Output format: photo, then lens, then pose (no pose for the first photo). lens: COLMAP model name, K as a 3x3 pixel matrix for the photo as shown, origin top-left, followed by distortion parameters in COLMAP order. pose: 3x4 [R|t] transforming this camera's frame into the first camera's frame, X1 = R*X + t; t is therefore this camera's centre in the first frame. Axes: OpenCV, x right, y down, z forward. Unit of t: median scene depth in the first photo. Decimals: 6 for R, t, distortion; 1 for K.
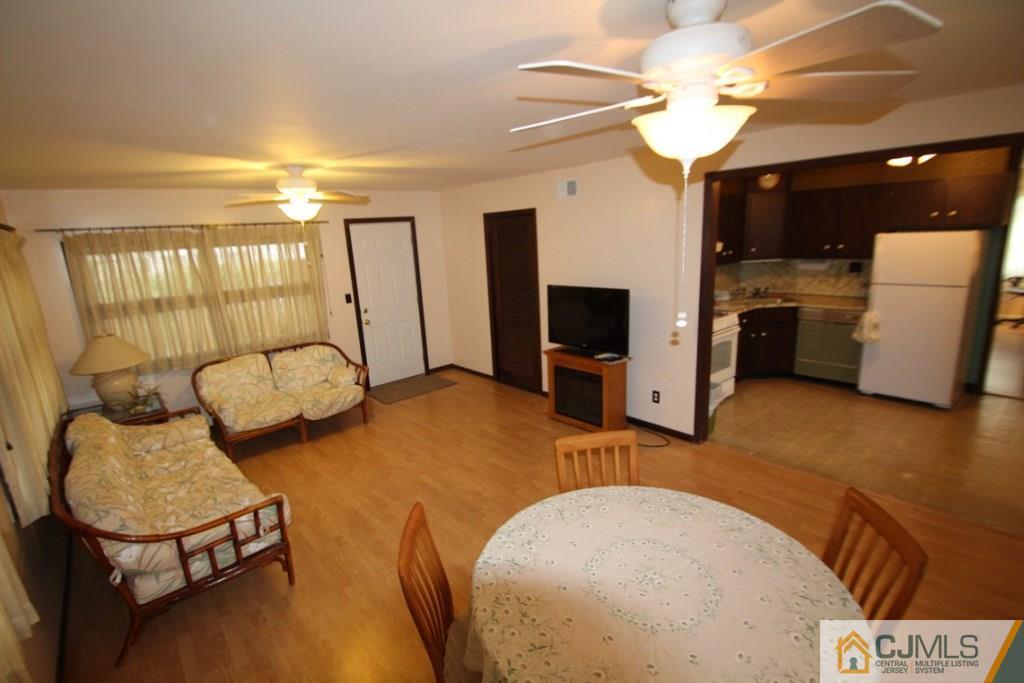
lens RADIAL K [[481.6, 0, 495.9], [0, 481.6, 345.6], [0, 0, 1]] dist [0.017267, -0.021348]
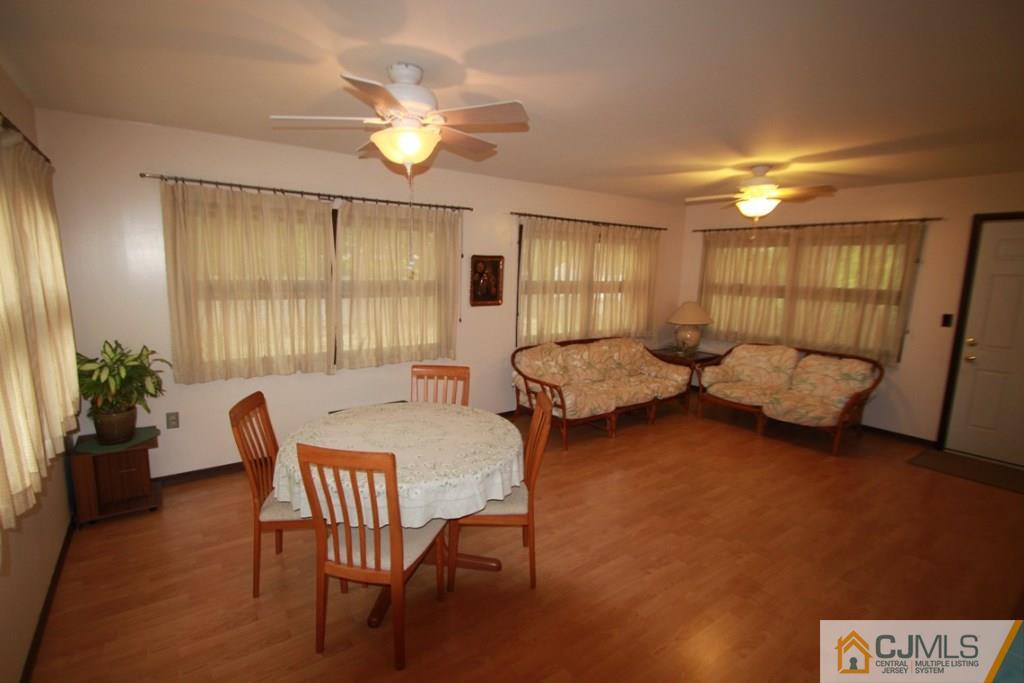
lens RADIAL K [[481.6, 0, 495.9], [0, 481.6, 345.6], [0, 0, 1]] dist [0.017267, -0.021348]
pose [[-0.083095, 0.213409, -0.973423, 0.633789], [-0.245403, 0.942338, 0.227543, -0.076541], [0.965853, 0.257789, -0.025933, 0.453782]]
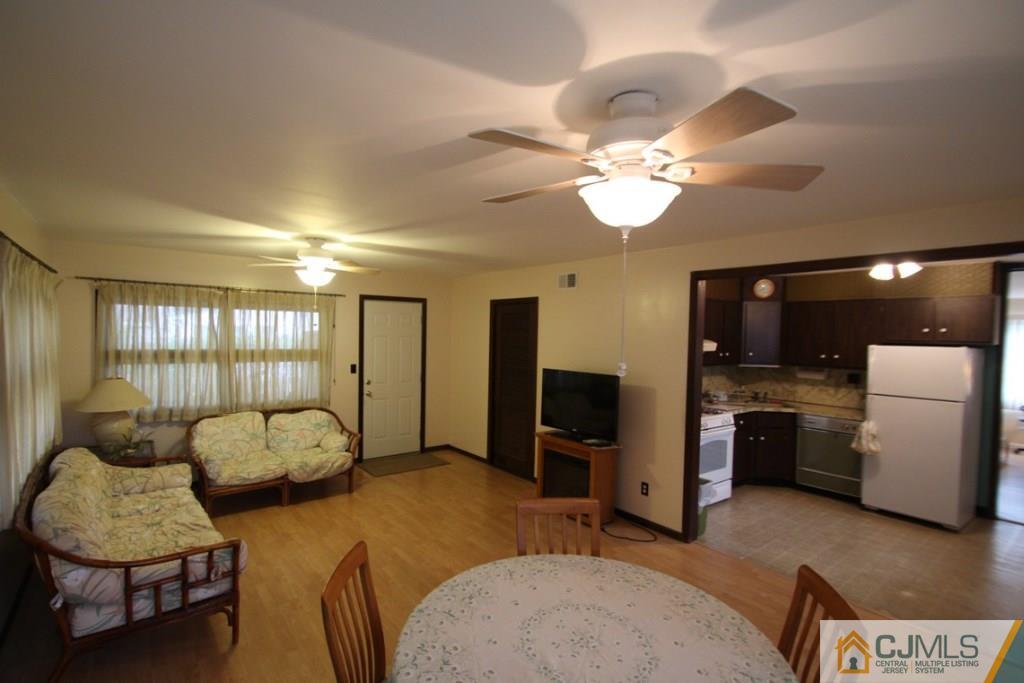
lens RADIAL K [[481.5, 0, 496.7], [0, 481.5, 344.7], [0, 0, 1]] dist [0.018465, -0.020771]
pose [[0.995945, 0.079659, -0.041820, 0.050690], [-0.086500, 0.975636, -0.201625, 0.043929], [0.024740, 0.204425, 0.978570, -0.020276]]
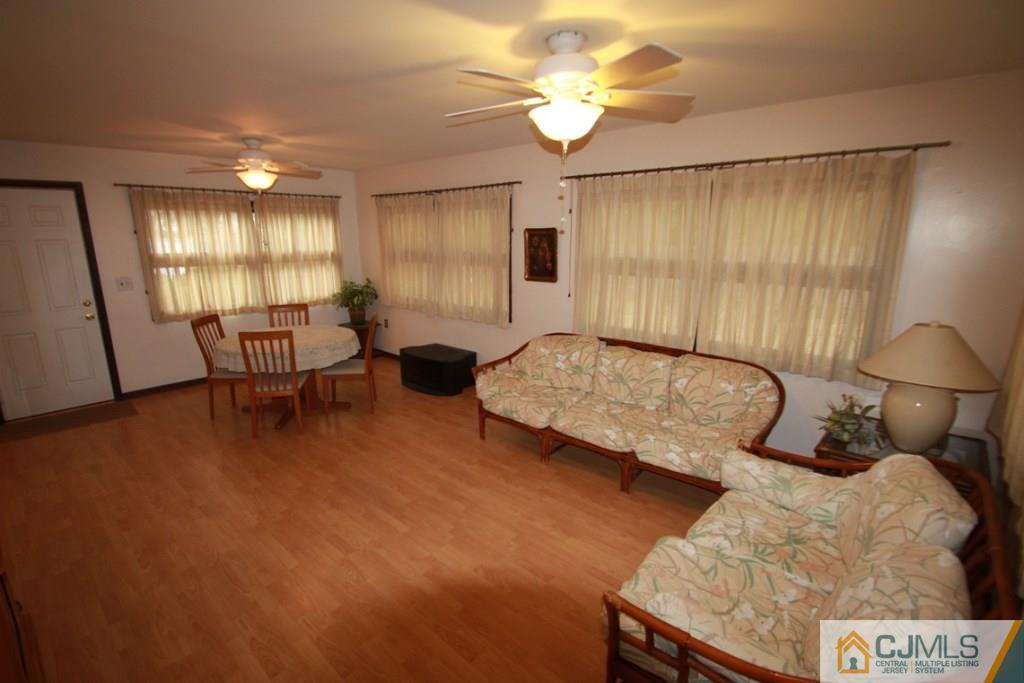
lens RADIAL K [[481.5, 0, 496.7], [0, 481.5, 344.7], [0, 0, 1]] dist [0.018465, -0.020771]
pose [[-0.989951, 0.092632, -0.106847, -0.204386], [0.034200, 0.889981, 0.454713, -0.259227], [0.137213, 0.446489, -0.884206, 1.328102]]
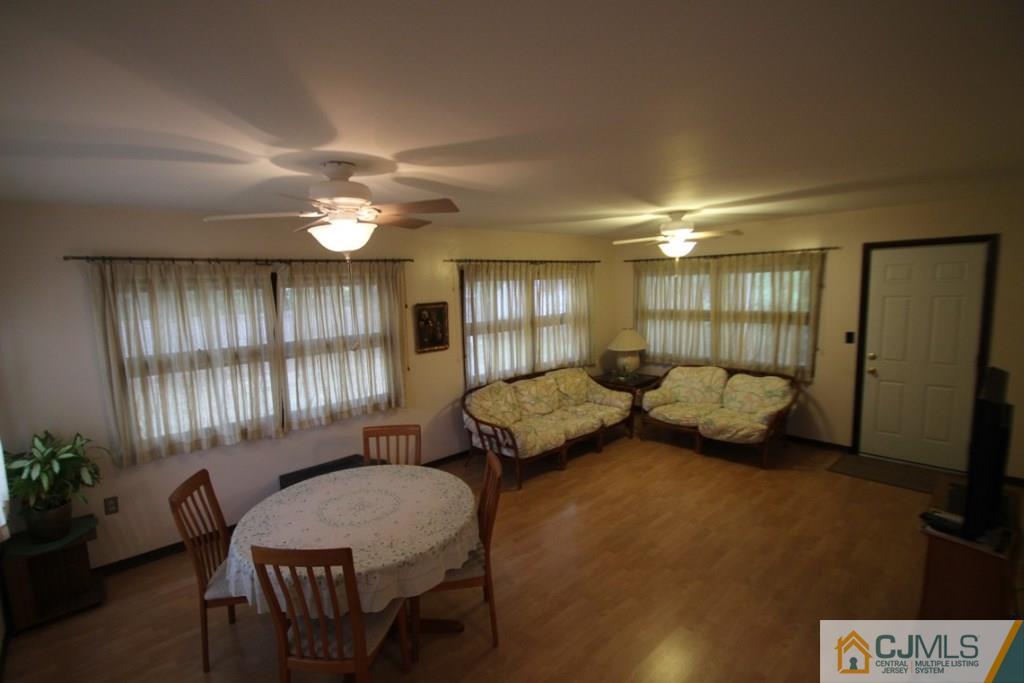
lens RADIAL K [[481.5, 0, 496.7], [0, 481.5, 344.7], [0, 0, 1]] dist [0.018465, -0.020771]
pose [[0.031063, 0.182385, -0.982736, 0.649243], [-0.197457, 0.964954, 0.172843, -0.142308], [0.979819, 0.188679, 0.065988, 0.447951]]
